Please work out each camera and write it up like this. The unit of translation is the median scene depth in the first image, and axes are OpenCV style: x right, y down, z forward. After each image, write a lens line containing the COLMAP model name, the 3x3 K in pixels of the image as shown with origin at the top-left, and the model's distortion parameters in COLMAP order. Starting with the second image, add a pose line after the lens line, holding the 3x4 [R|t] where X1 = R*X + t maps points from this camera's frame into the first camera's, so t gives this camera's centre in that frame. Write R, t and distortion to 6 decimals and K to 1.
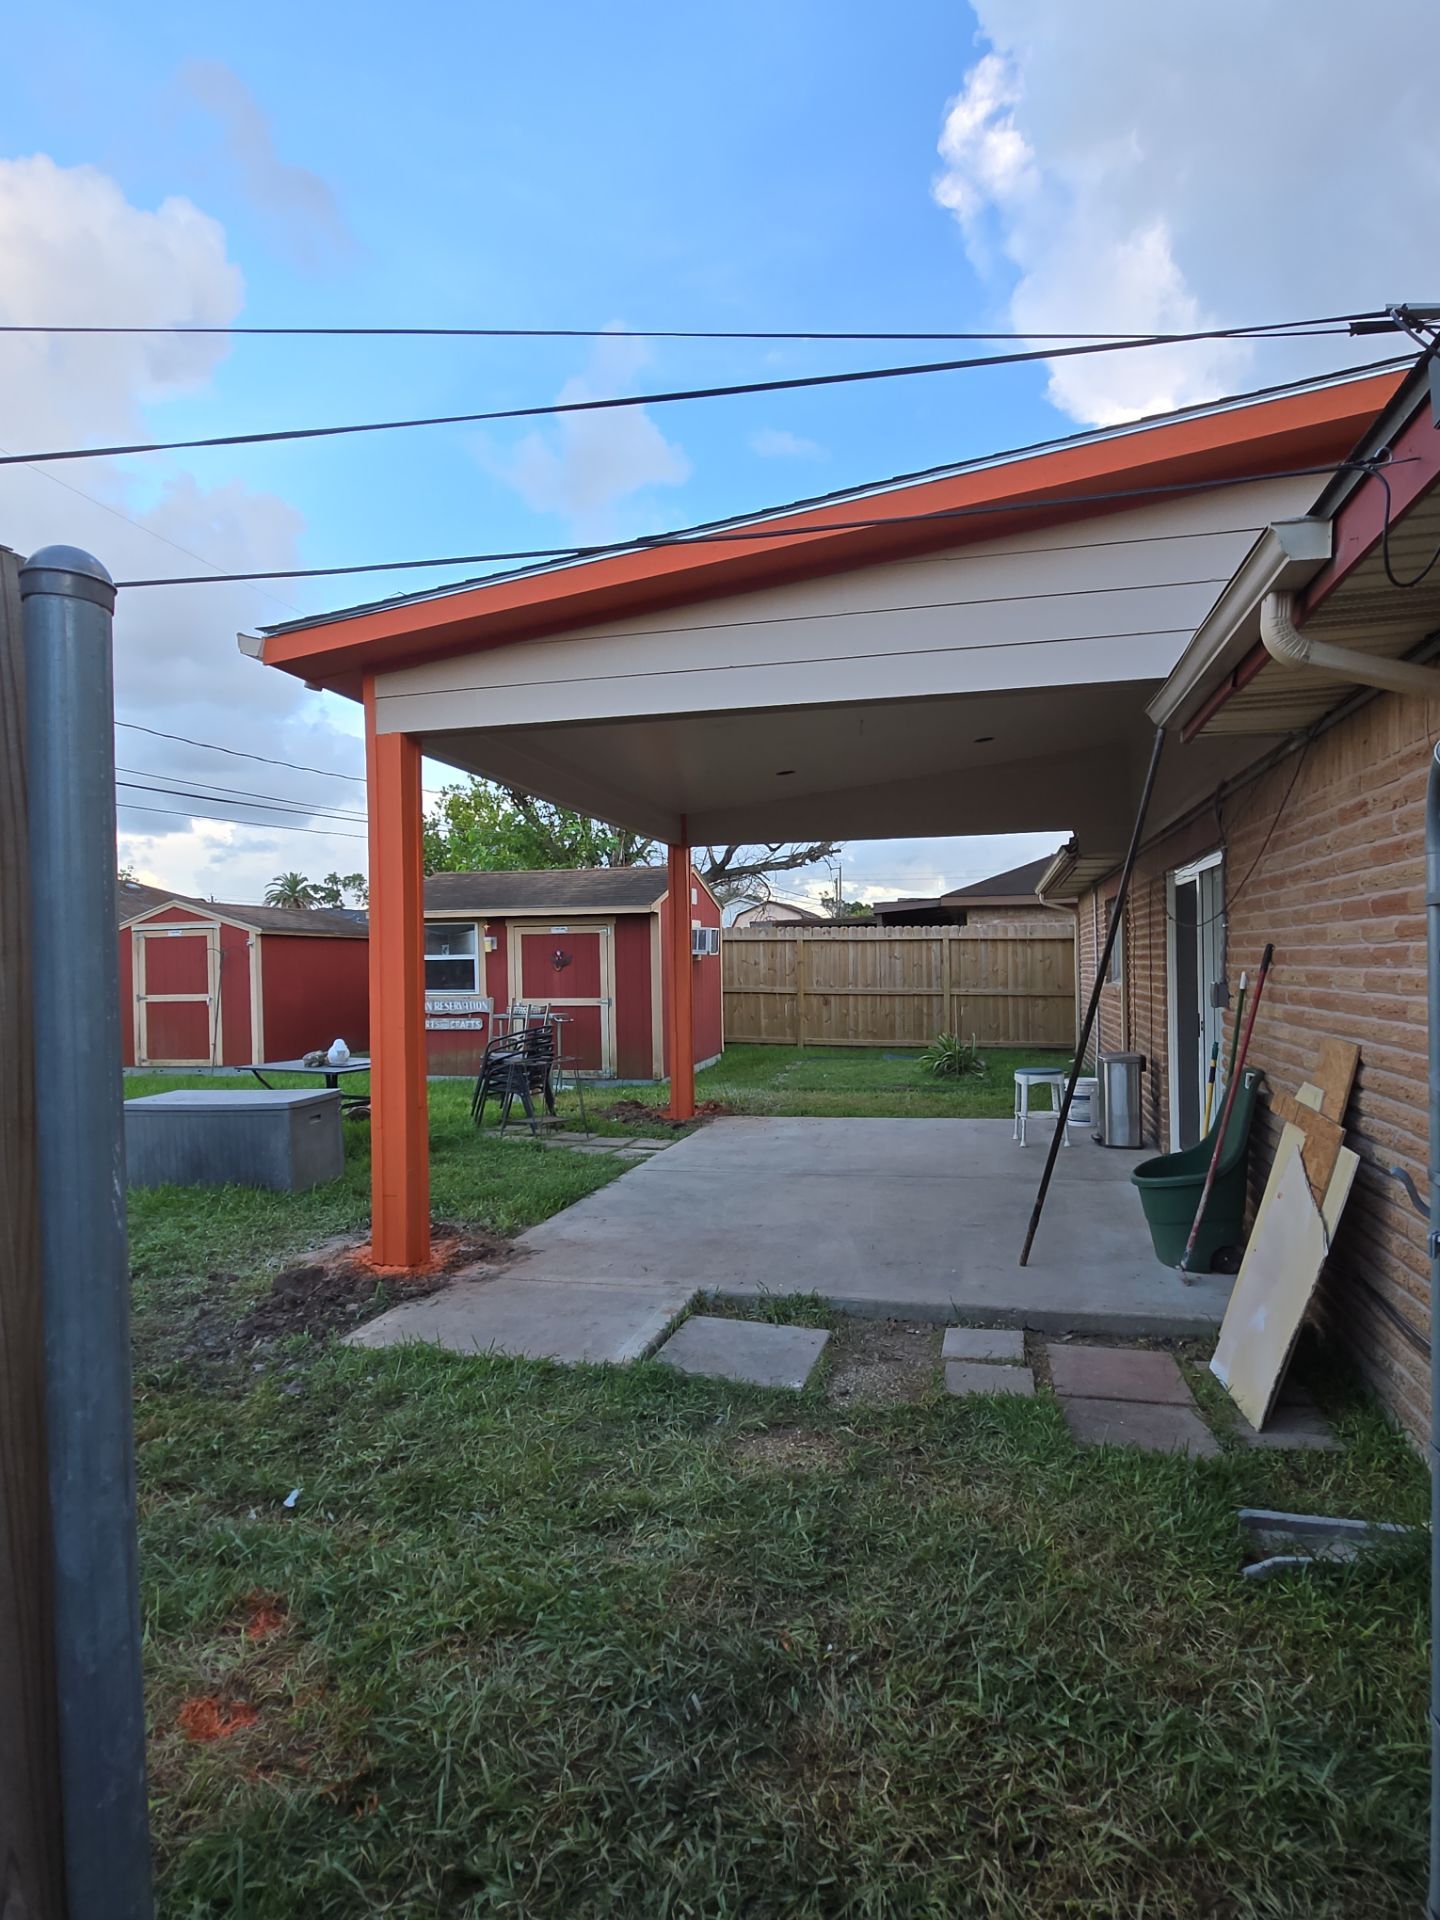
lens RADIAL K [[1020.2, 0, 720.0], [0, 1020.2, 960.0], [0, 0, 1]] dist [-0.001920, -0.000190]
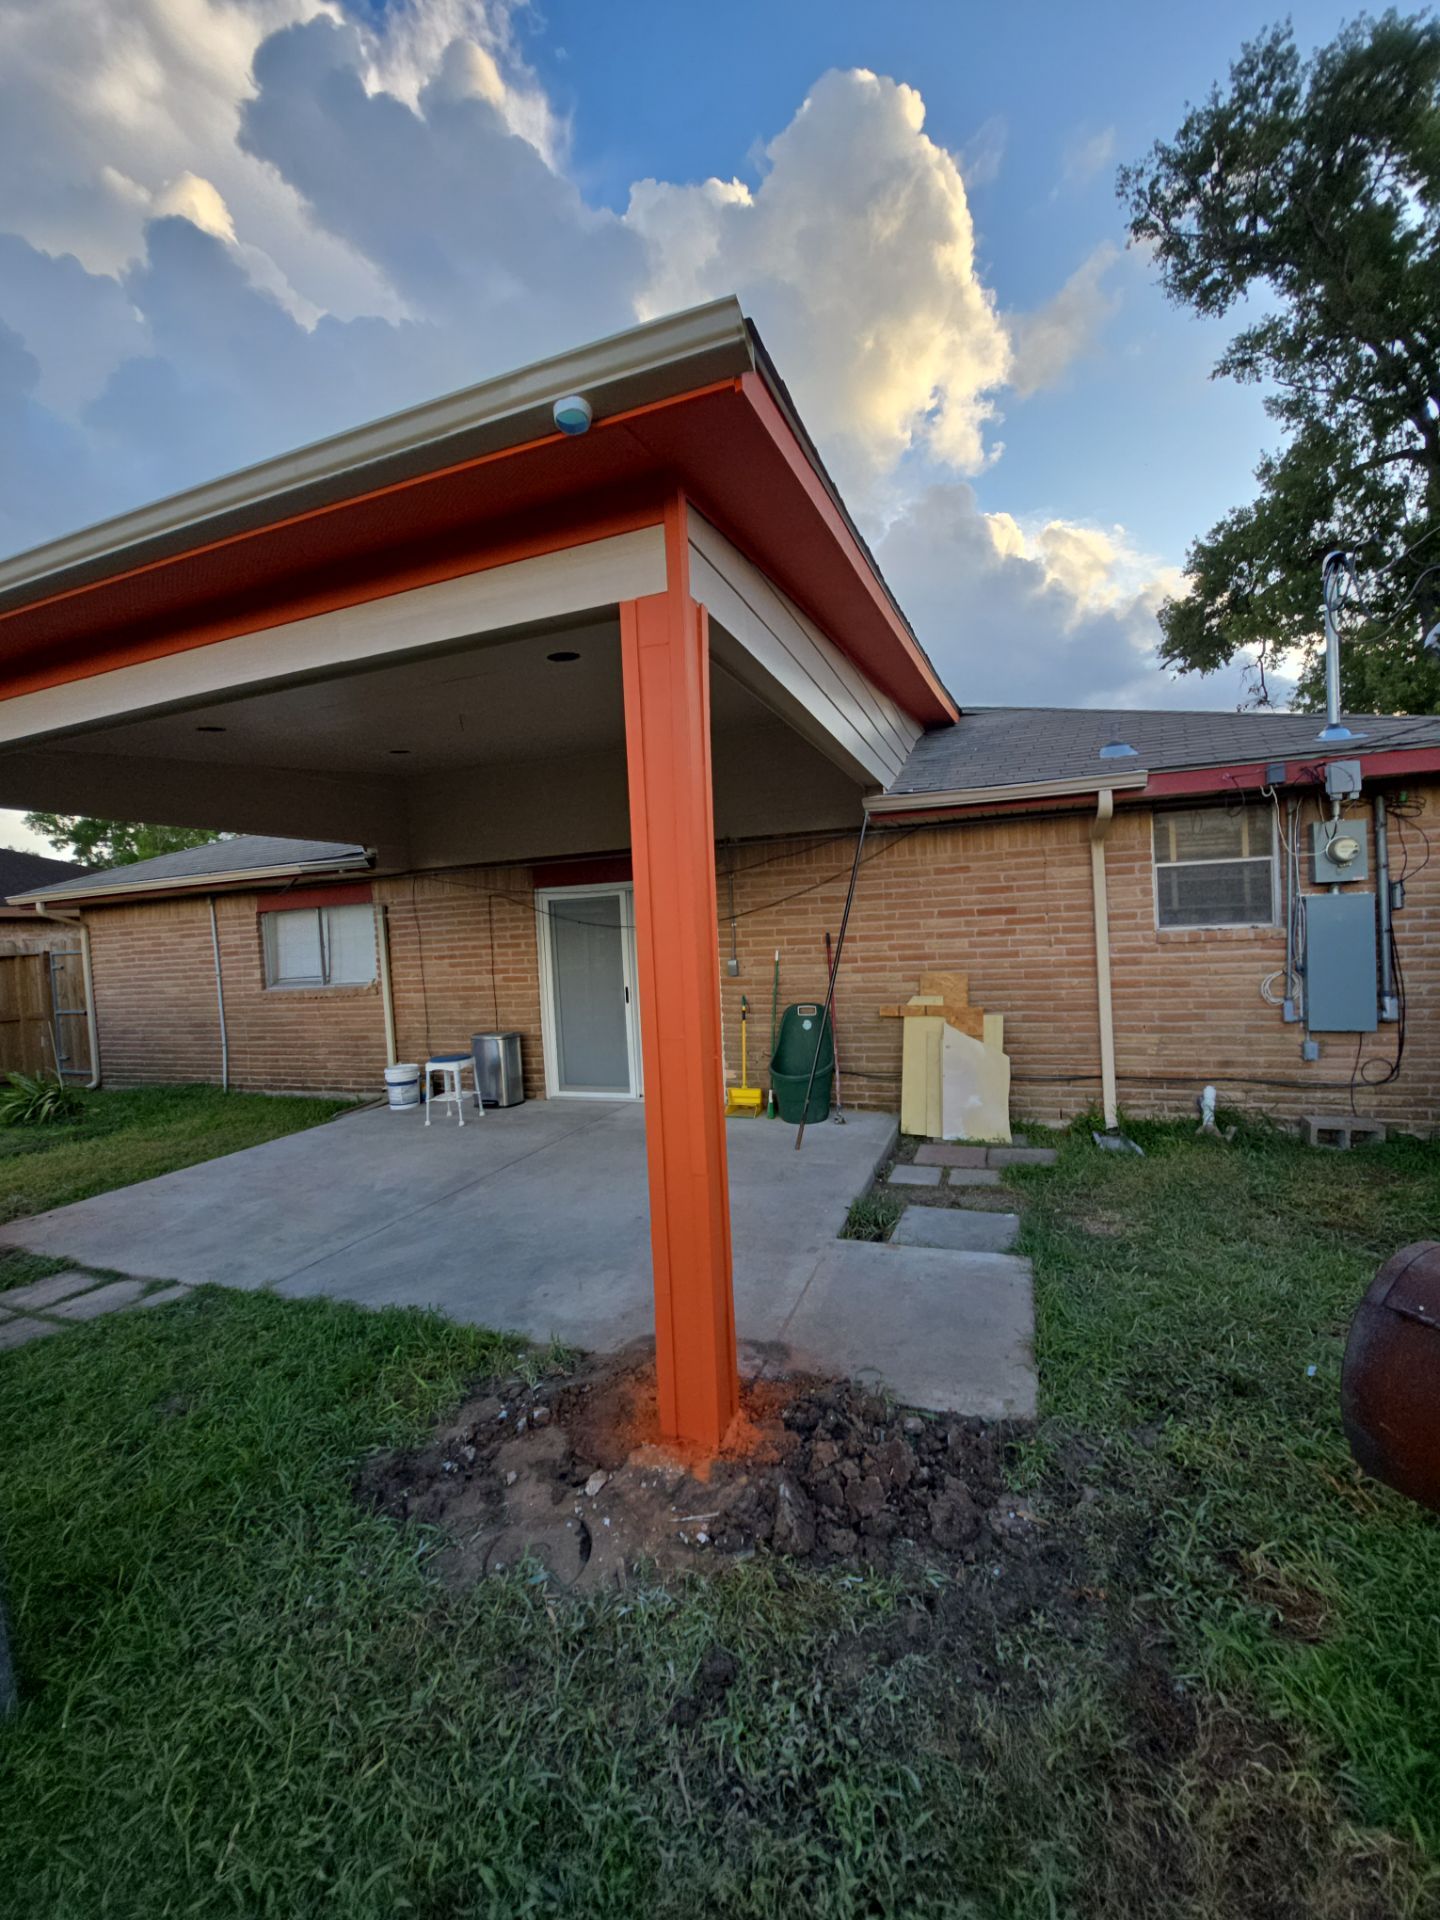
lens RADIAL K [[783.8, 0, 729.1], [0, 783.8, 945.9], [0, 0, 1]] dist [-0.009096, -0.000337]
pose [[0.110776, -0.015789, 0.993720, -0.576767], [0.050404, 0.998676, 0.010249, -0.010071], [-0.992566, 0.048952, 0.111425, 0.650443]]
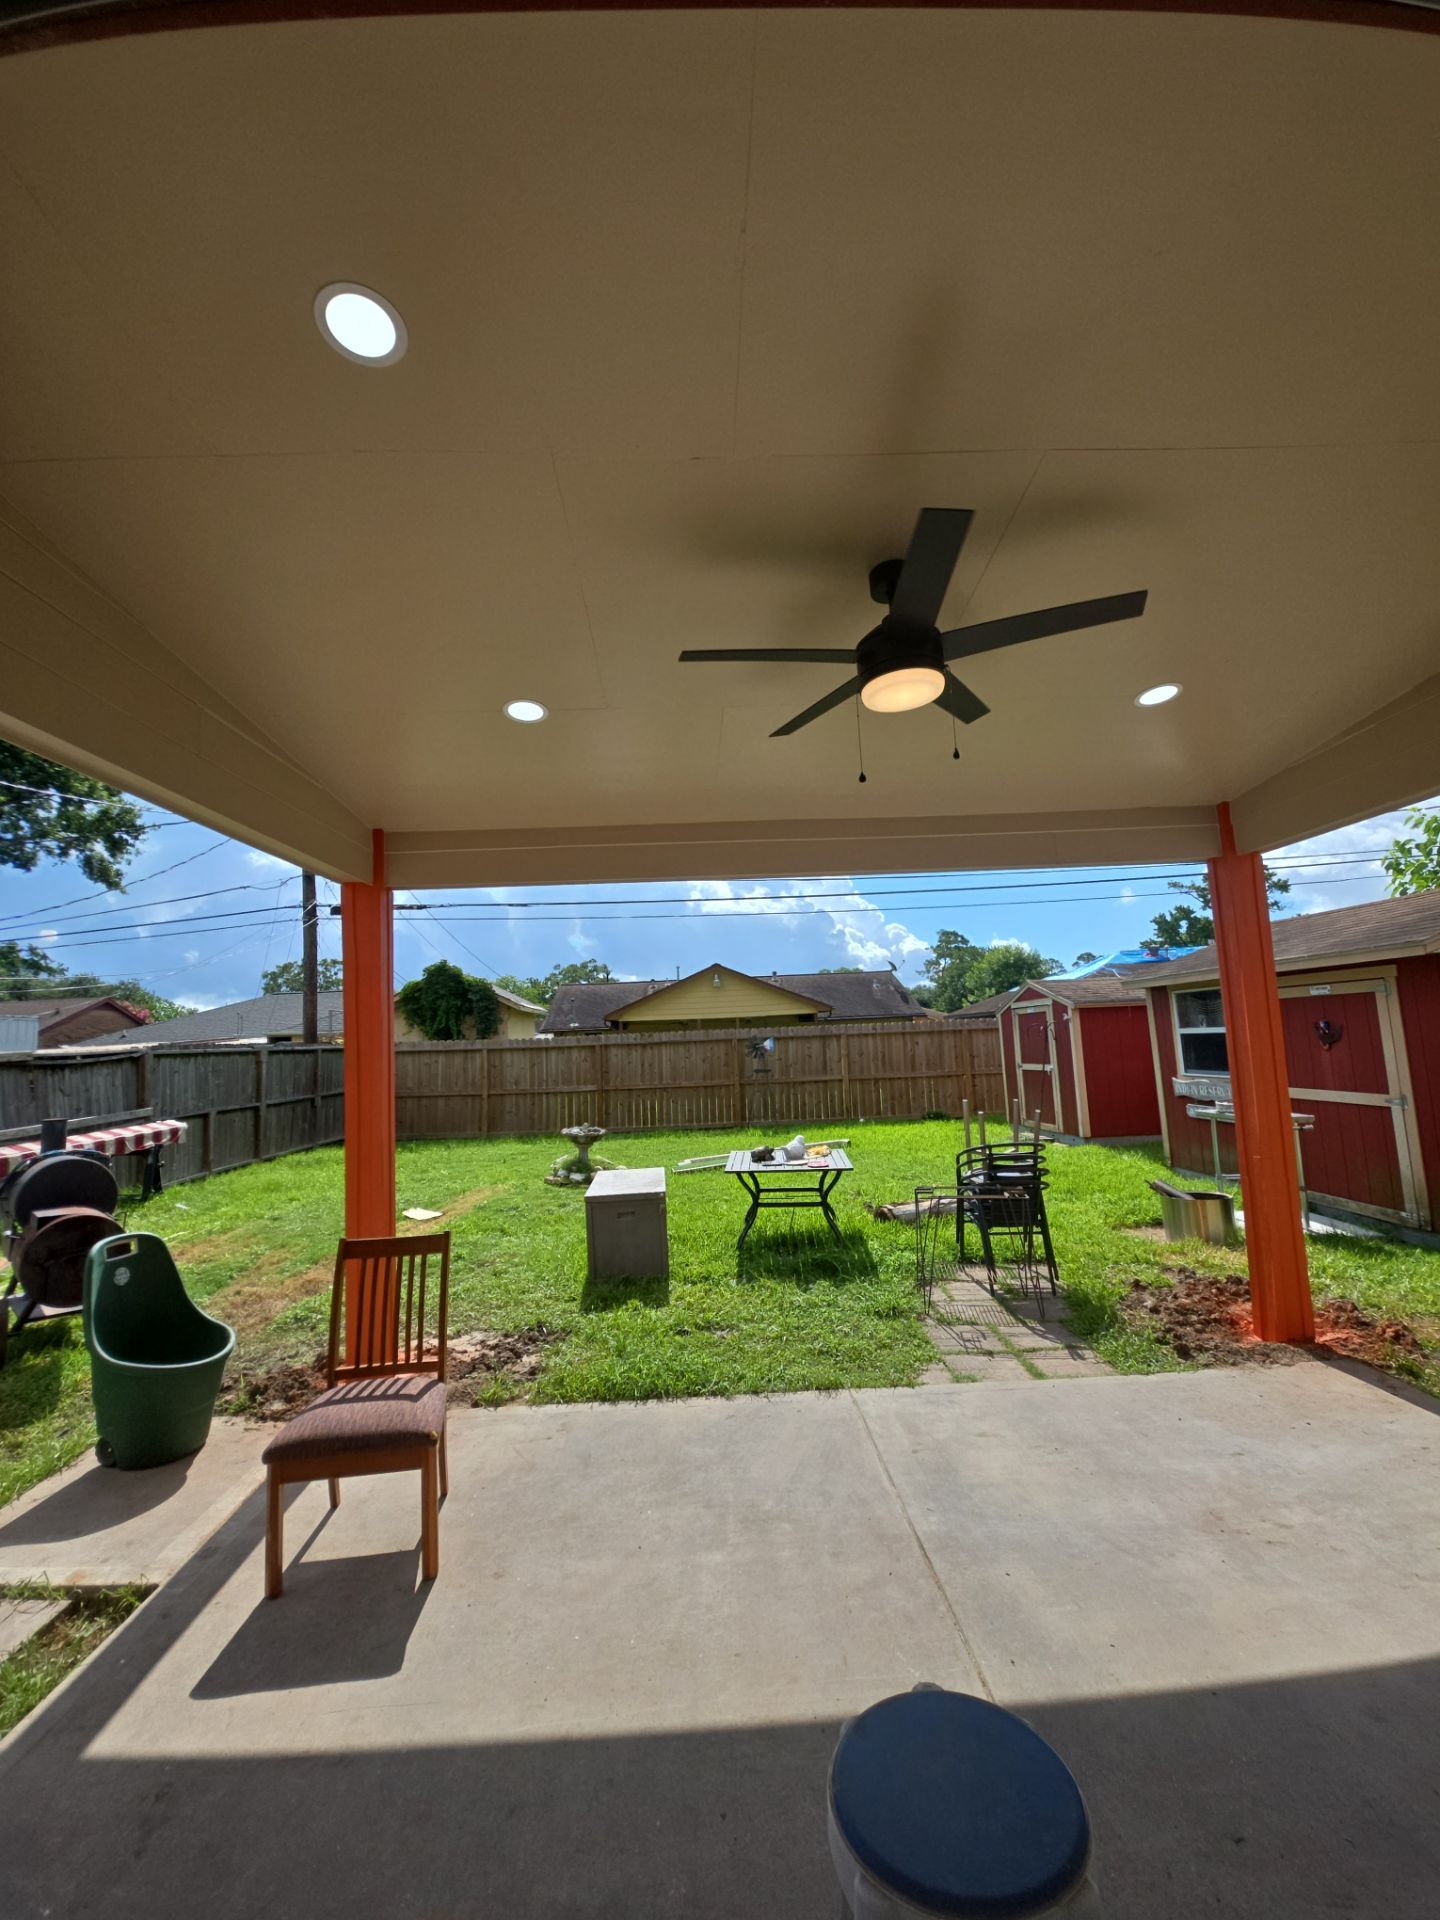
lens RADIAL K [[783.8, 0, 729.1], [0, 783.8, 945.9], [0, 0, 1]] dist [-0.009096, -0.000337]
pose [[0.266291, -0.112458, -0.957310, 0.434643], [0.041769, 0.993584, -0.105101, -0.036380], [0.962987, -0.011998, 0.269280, 0.813607]]
